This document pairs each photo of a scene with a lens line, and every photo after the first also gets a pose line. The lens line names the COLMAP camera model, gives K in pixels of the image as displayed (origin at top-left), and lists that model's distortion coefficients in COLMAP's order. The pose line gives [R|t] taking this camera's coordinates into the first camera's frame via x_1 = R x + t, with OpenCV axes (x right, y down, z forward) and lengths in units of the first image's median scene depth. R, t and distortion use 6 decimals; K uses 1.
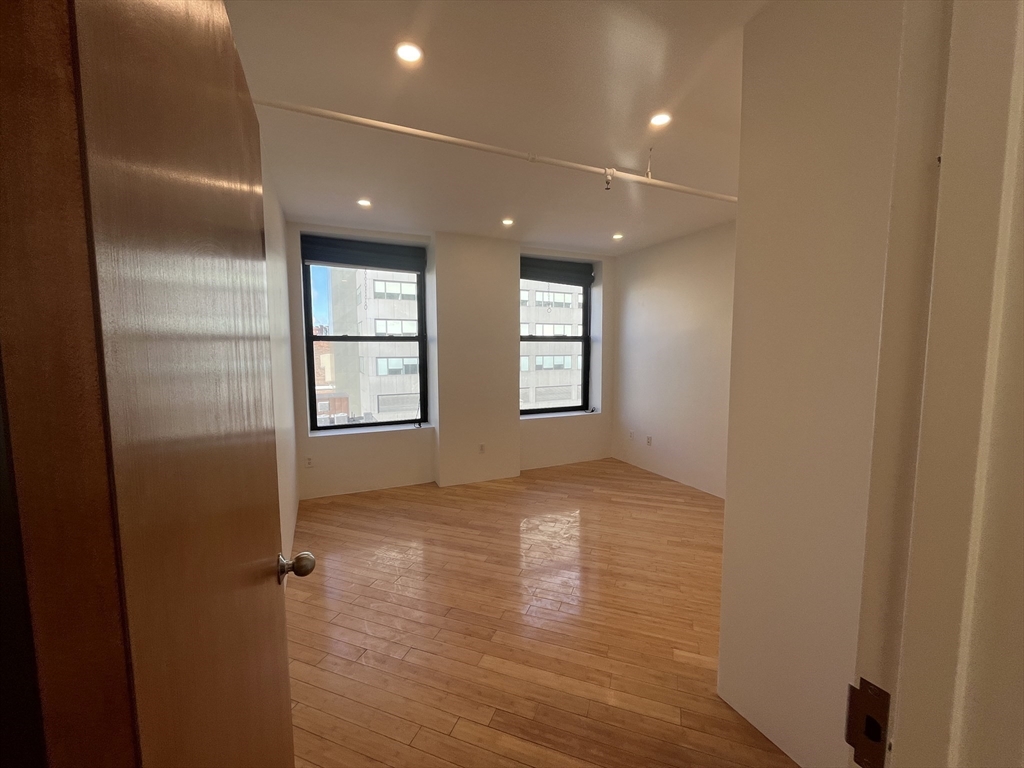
lens RADIAL K [[413.2, 0, 512.0], [0, 413.2, 384.0], [0, 0, 1]] dist [-0.001741, -0.000212]
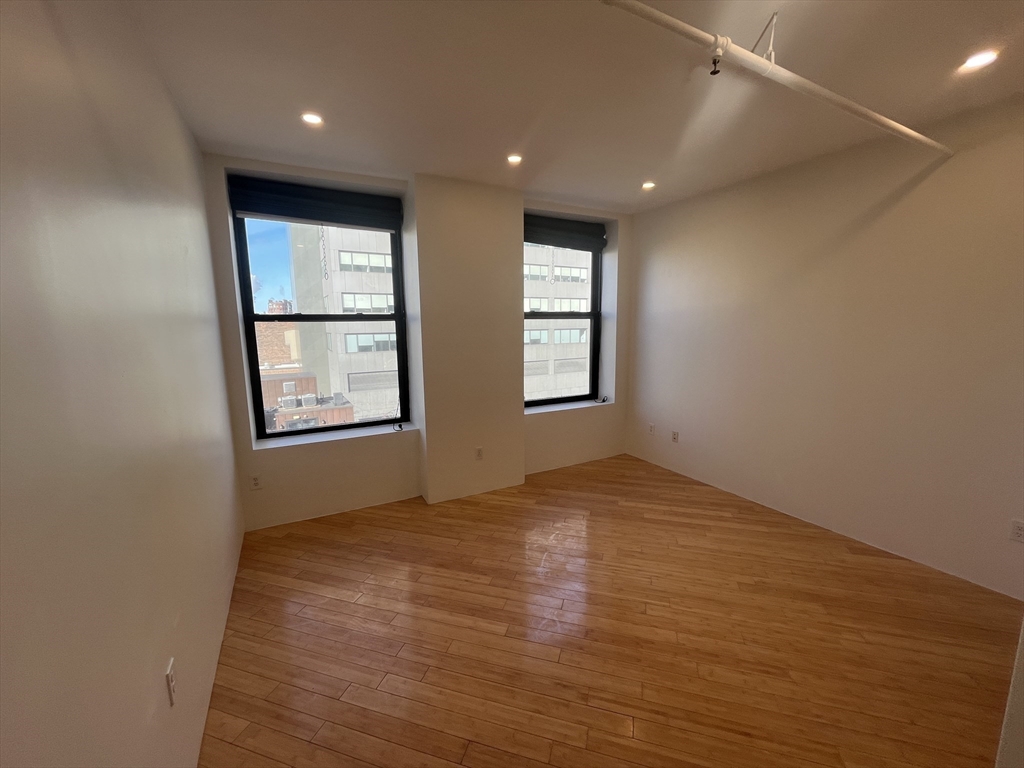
lens RADIAL K [[413.2, 0, 512.0], [0, 413.2, 384.0], [0, 0, 1]] dist [-0.001741, -0.000212]
pose [[0.997897, -0.016900, 0.062575, -0.057003], [0.012994, 0.997973, 0.062305, -0.029301], [-0.063501, -0.061361, 0.996094, 0.197660]]
